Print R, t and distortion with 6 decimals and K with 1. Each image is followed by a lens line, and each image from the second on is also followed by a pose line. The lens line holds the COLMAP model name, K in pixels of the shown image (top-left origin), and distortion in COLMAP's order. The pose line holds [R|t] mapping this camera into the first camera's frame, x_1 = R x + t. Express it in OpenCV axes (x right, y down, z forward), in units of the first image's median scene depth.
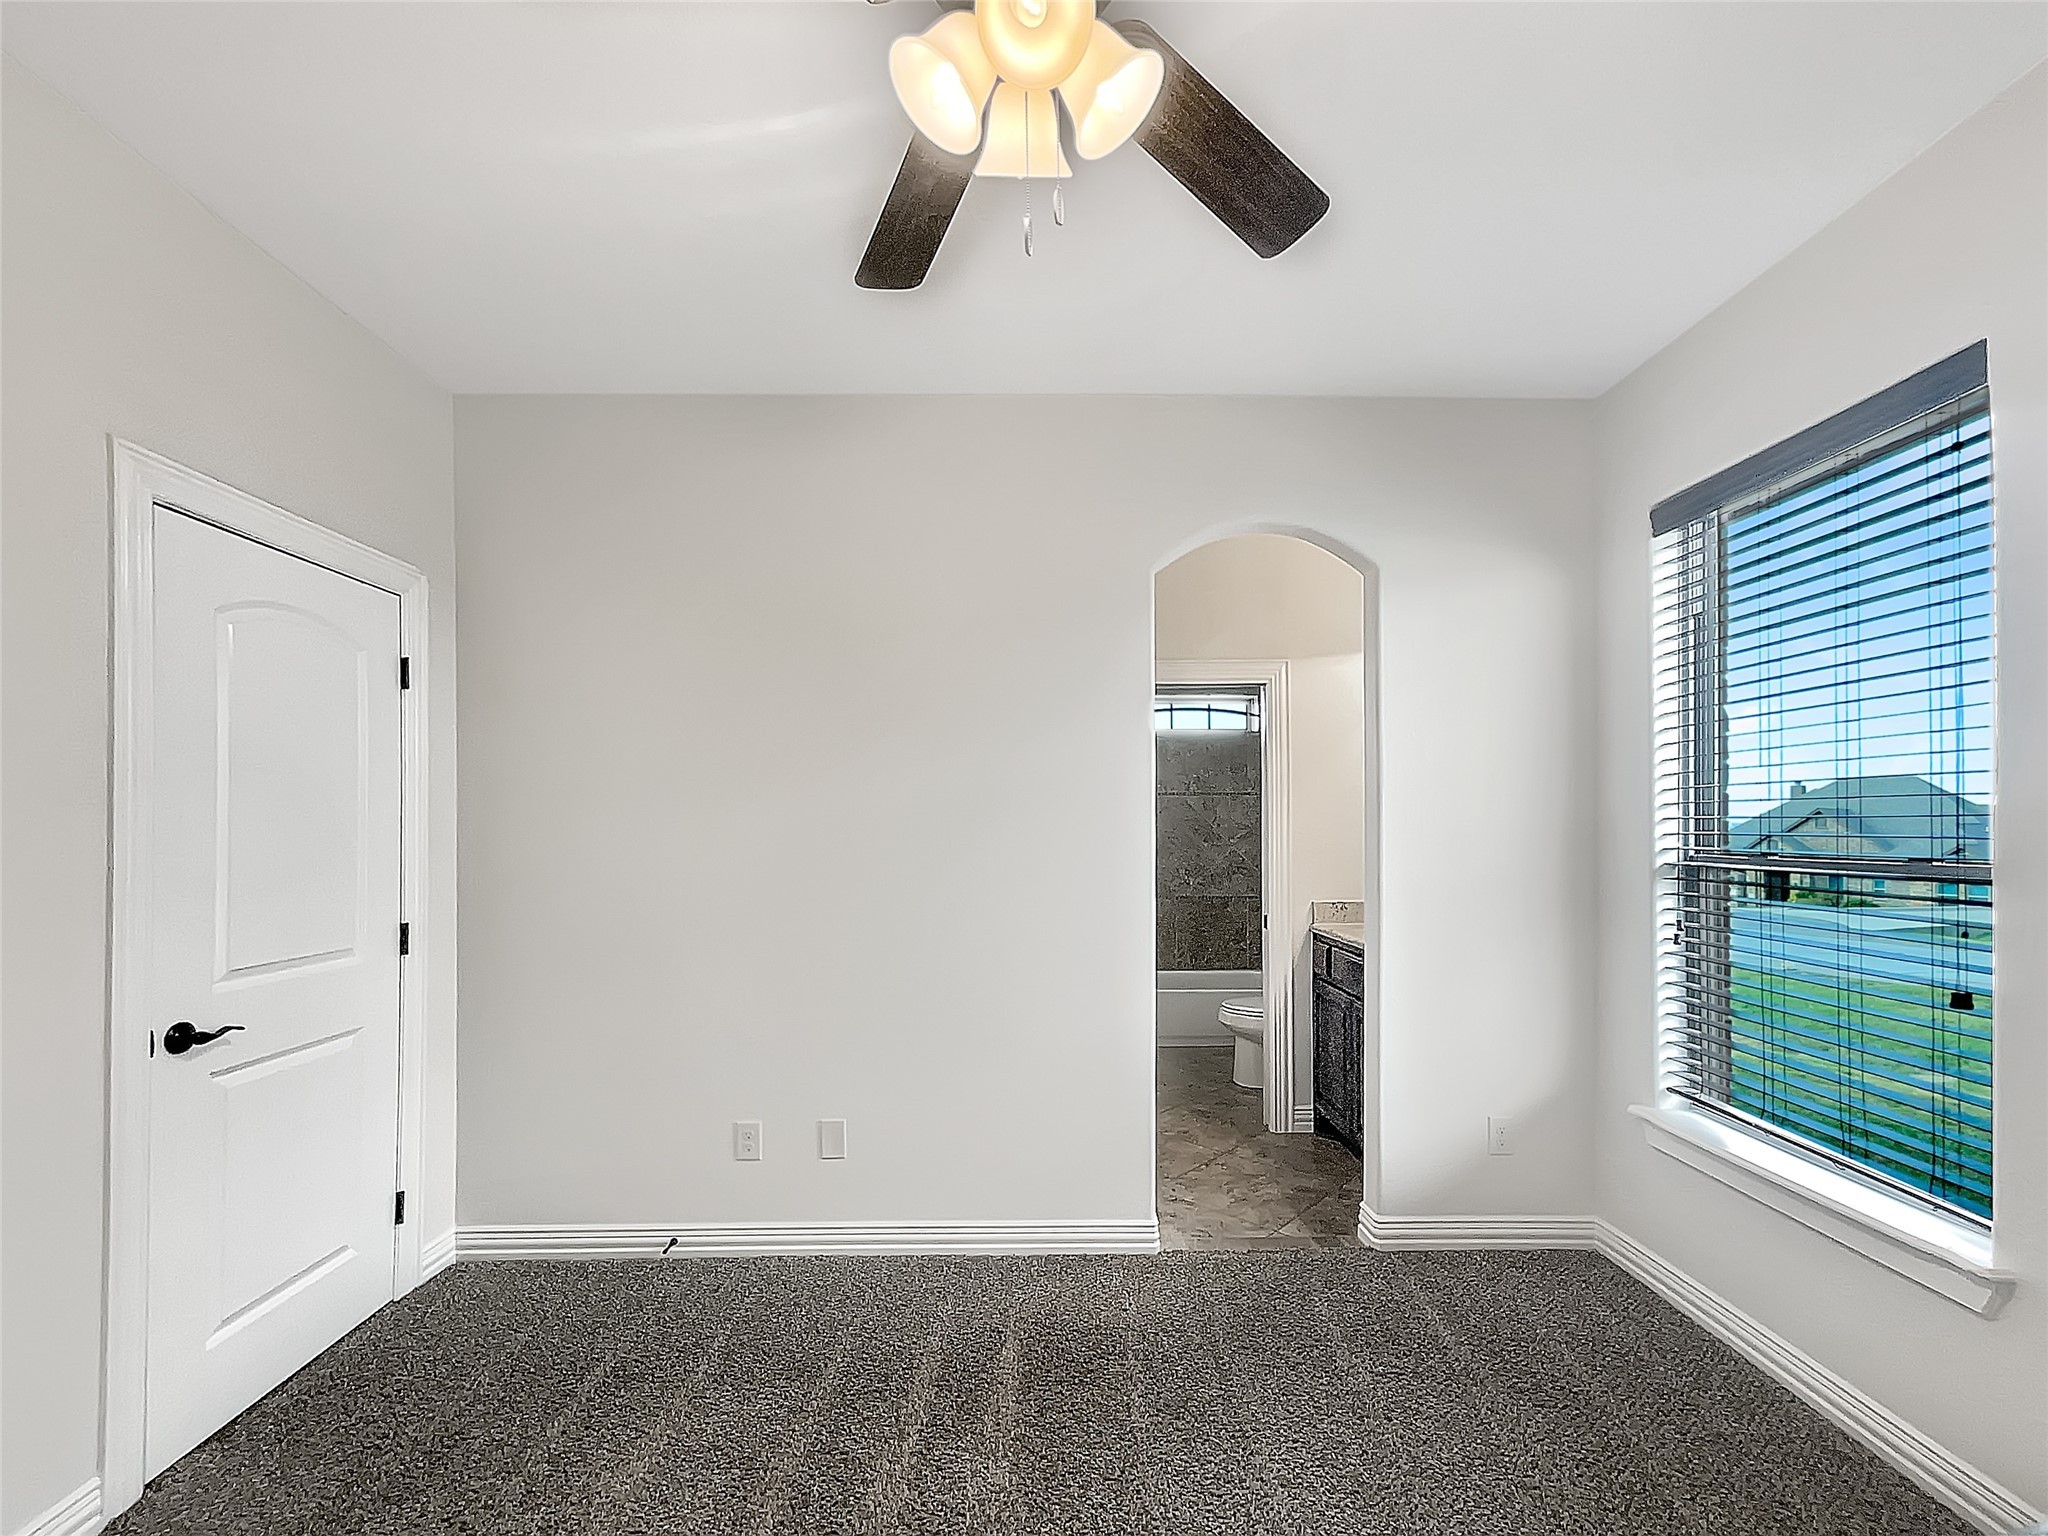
lens RADIAL K [[867.3, 0, 1023.2], [0, 867.3, 820.0], [0, 0, 1]] dist [-0.001576, -0.000216]
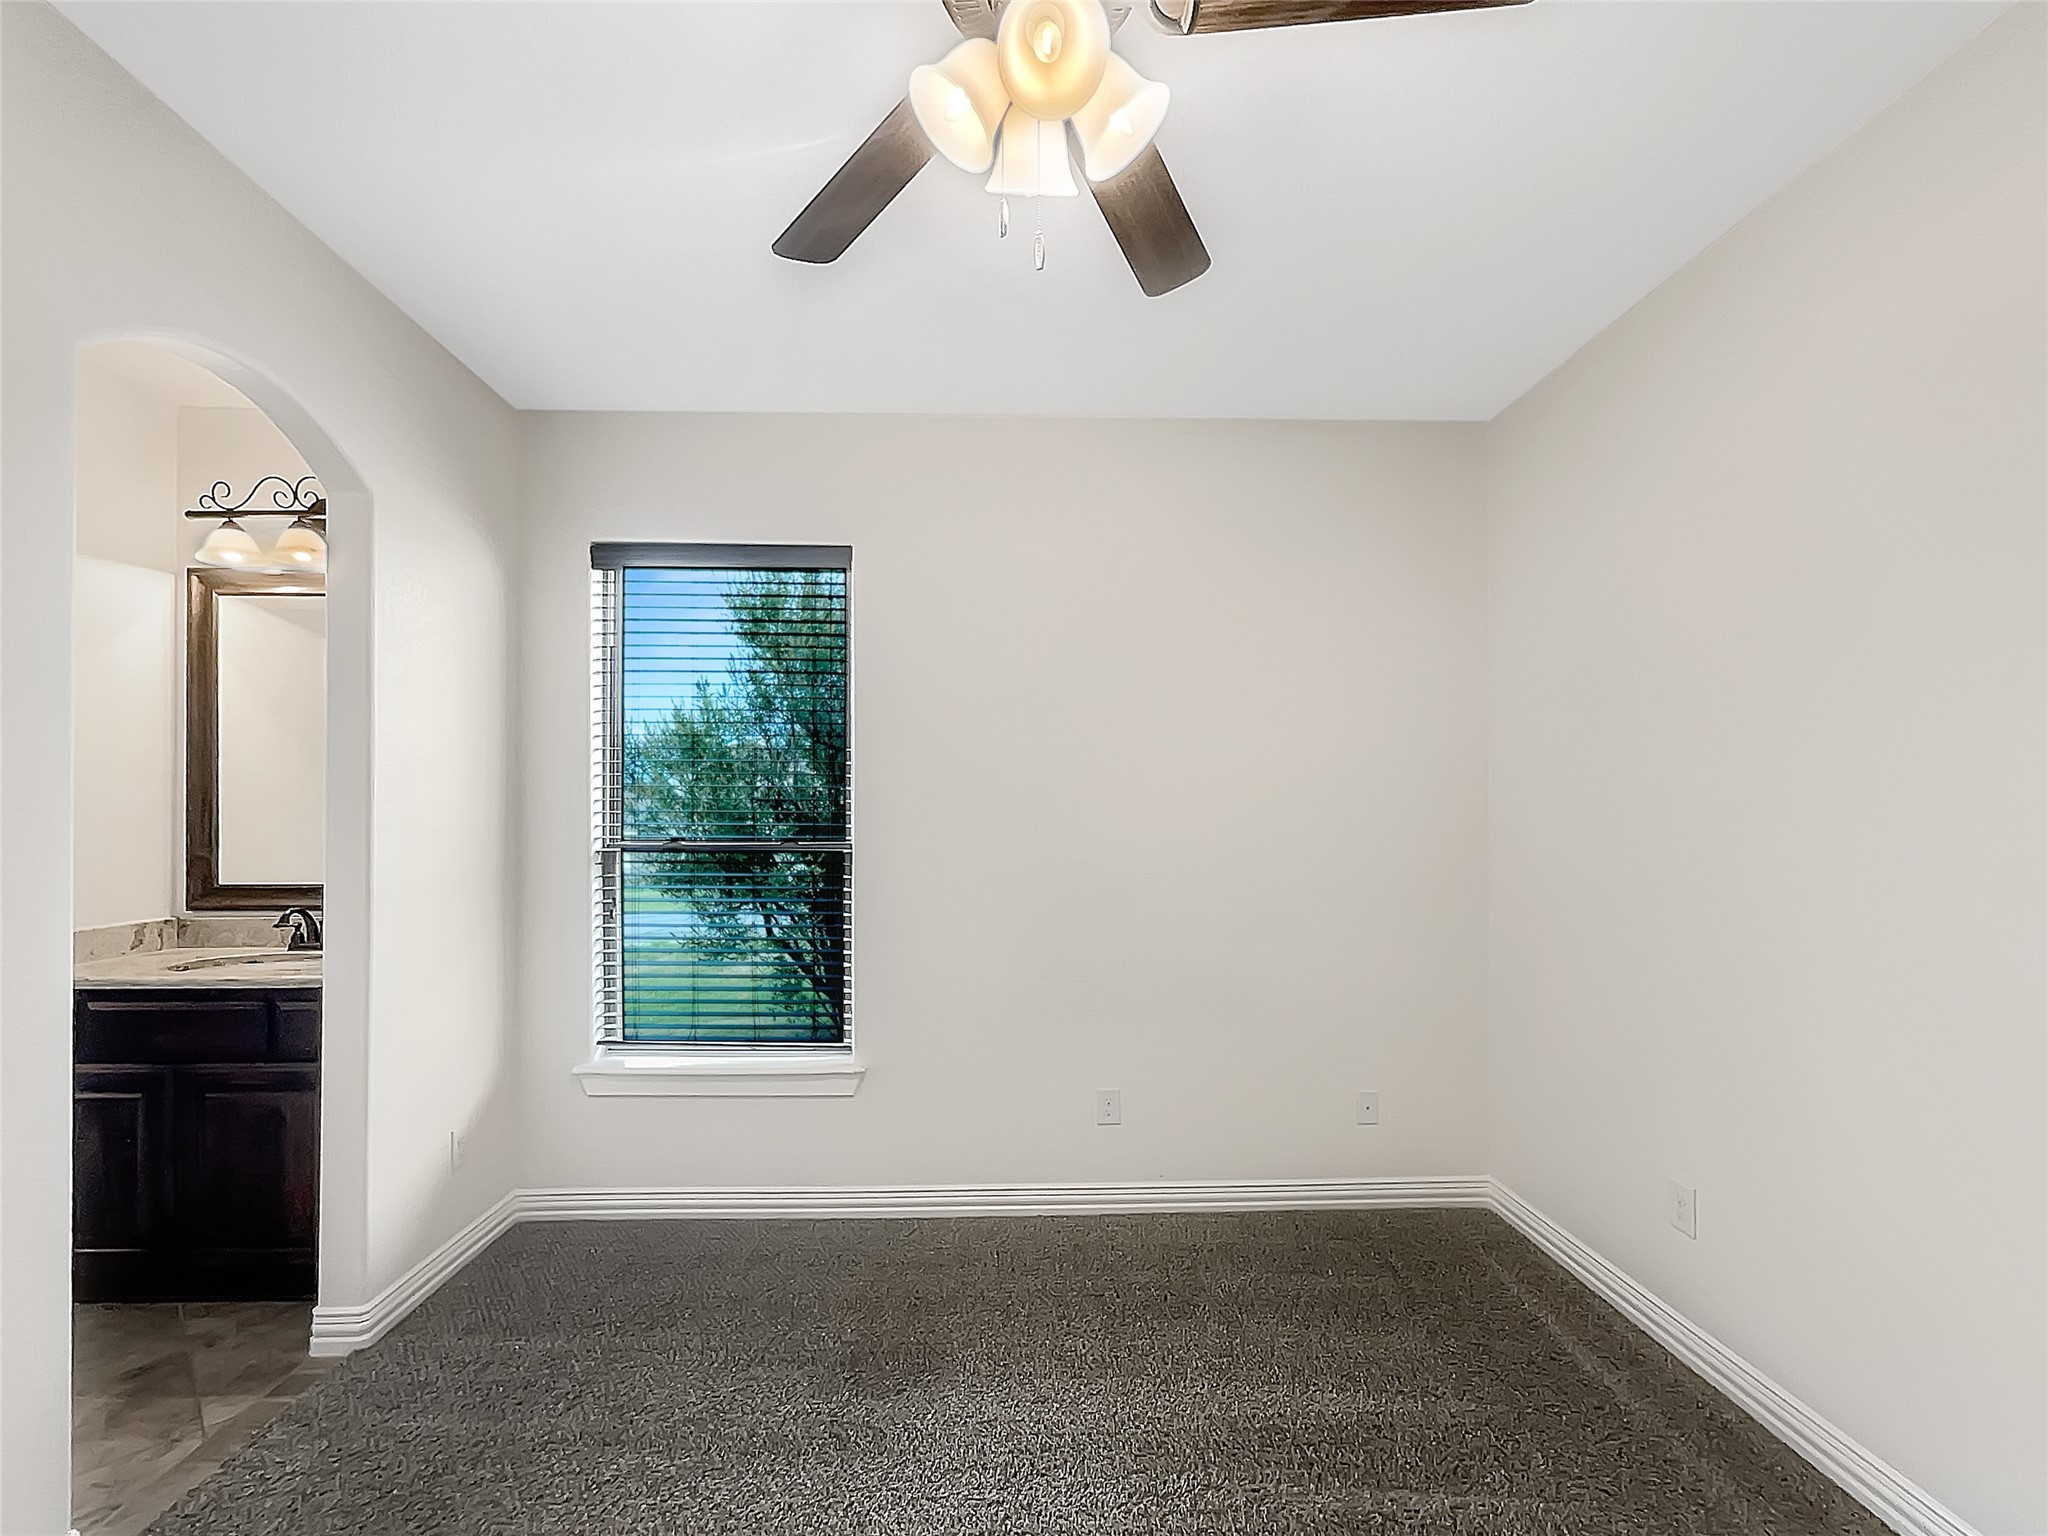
lens RADIAL K [[890.9, 0, 1023.4], [0, 890.9, 806.7], [0, 0, 1]] dist [-0.001676, 0.000446]
pose [[-0.017916, 0.011488, 0.999773, -0.443292], [-0.012624, 0.999852, -0.011716, -0.003347], [-0.999760, -0.012831, -0.017768, 0.414125]]
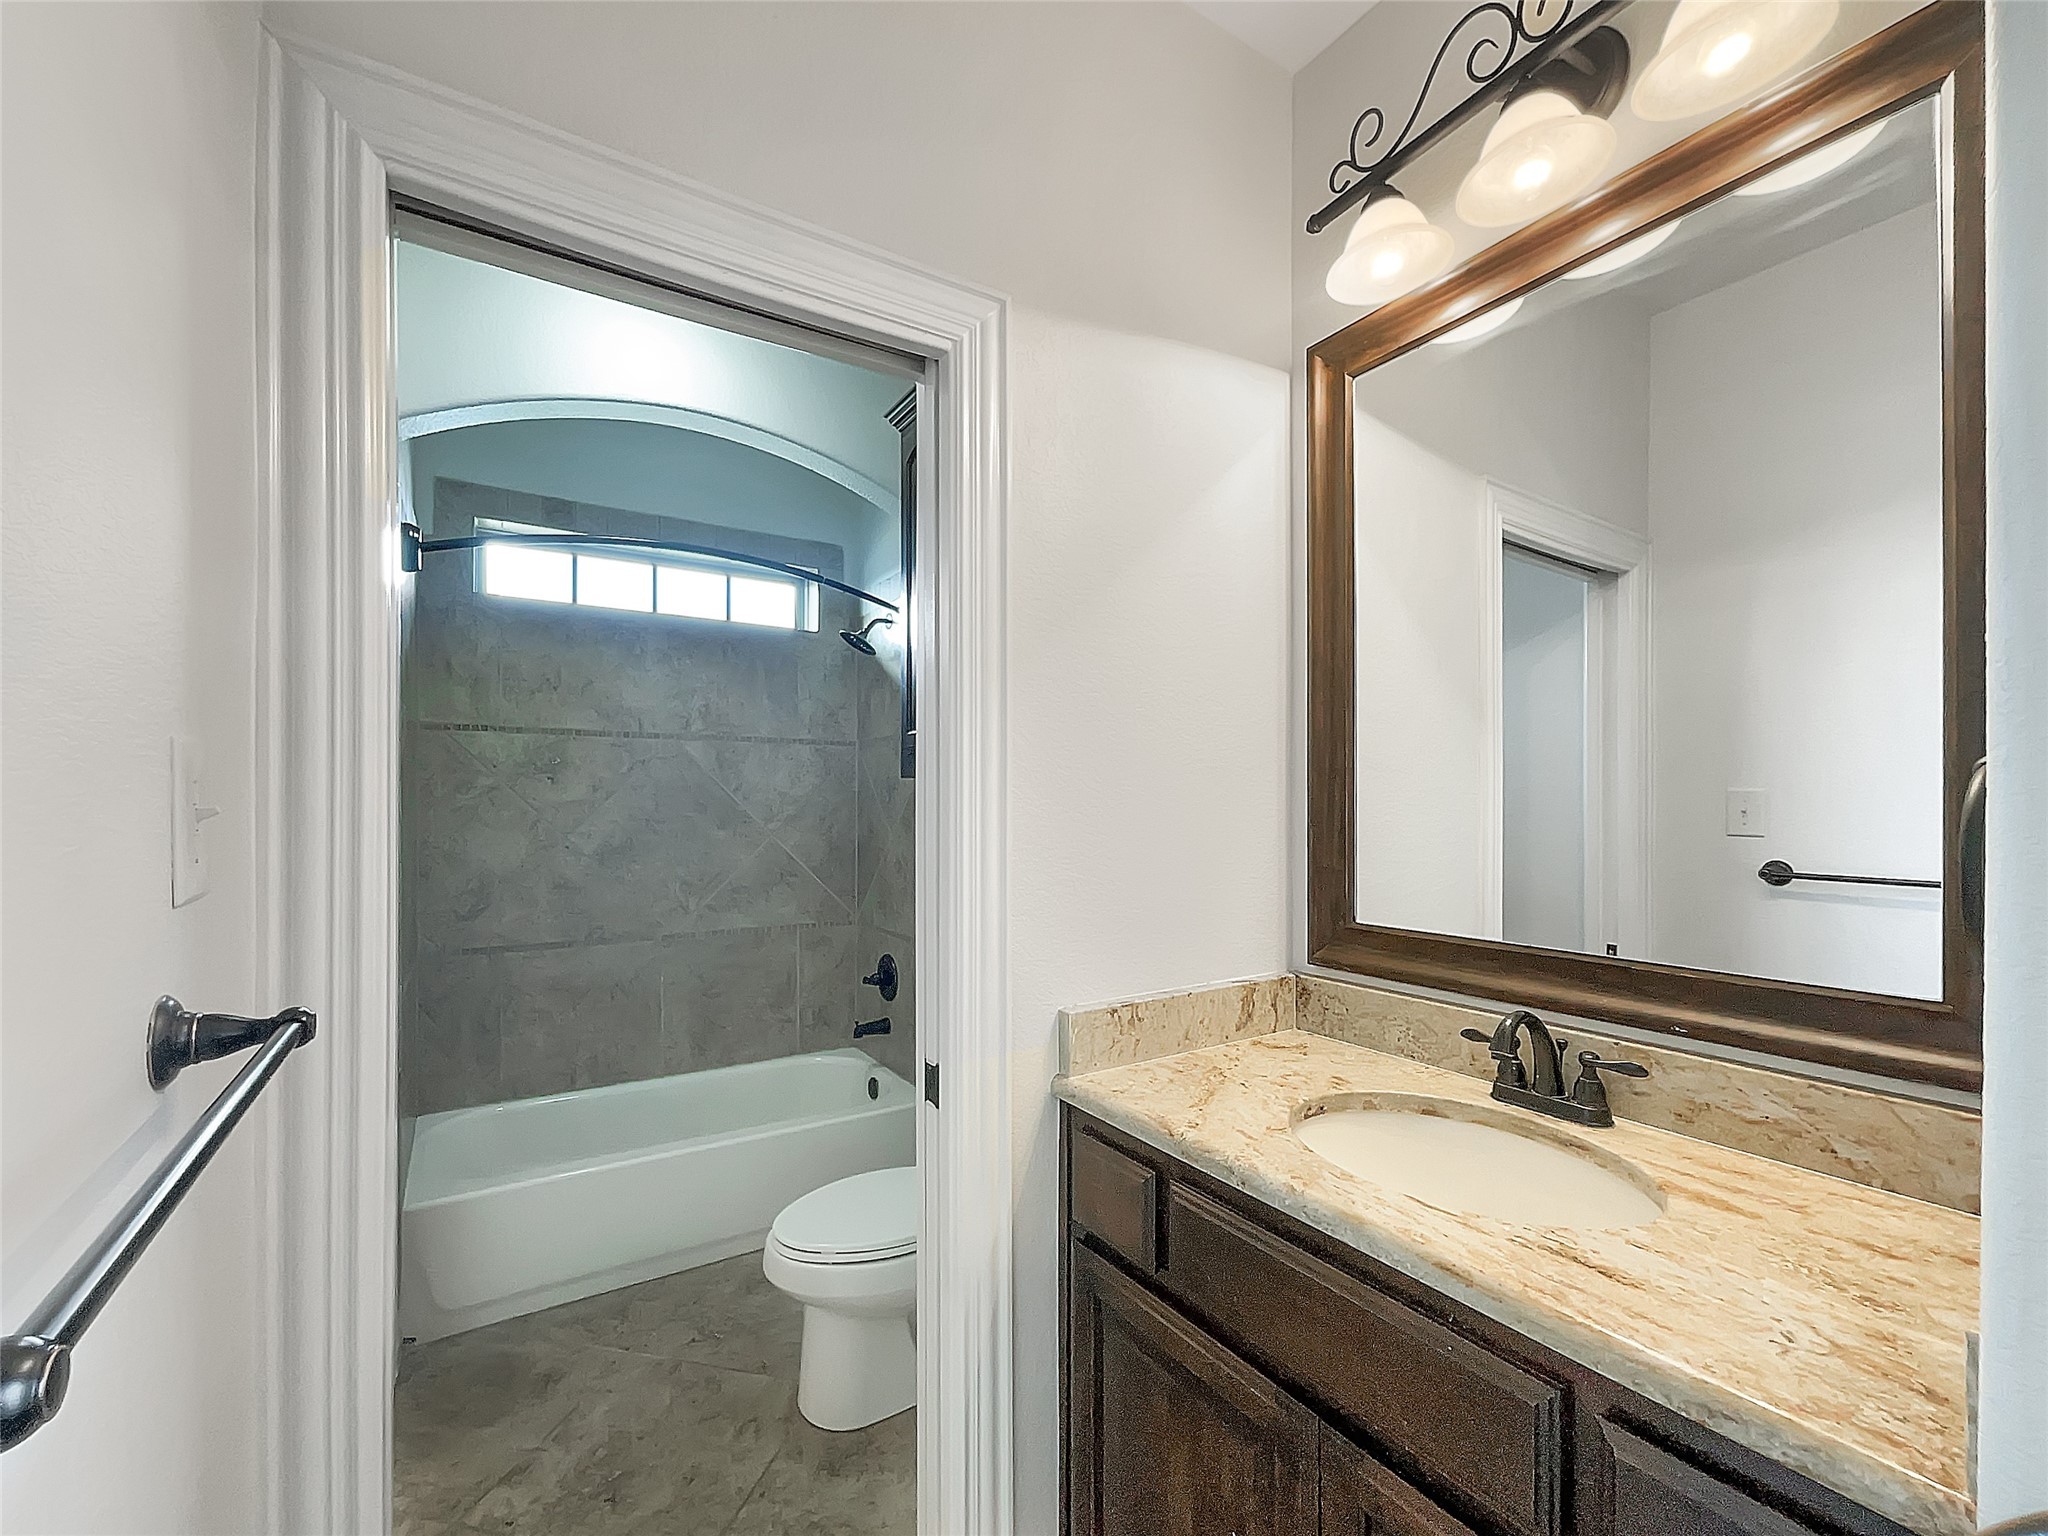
lens RADIAL K [[867.3, 0, 1023.2], [0, 867.3, 820.0], [0, 0, 1]] dist [-0.001576, -0.000216]
pose [[0.849021, -0.005465, 0.528330, 0.196406], [-0.008422, 0.999680, 0.023874, 0.012398], [-0.528291, -0.024719, 0.848703, 1.029086]]
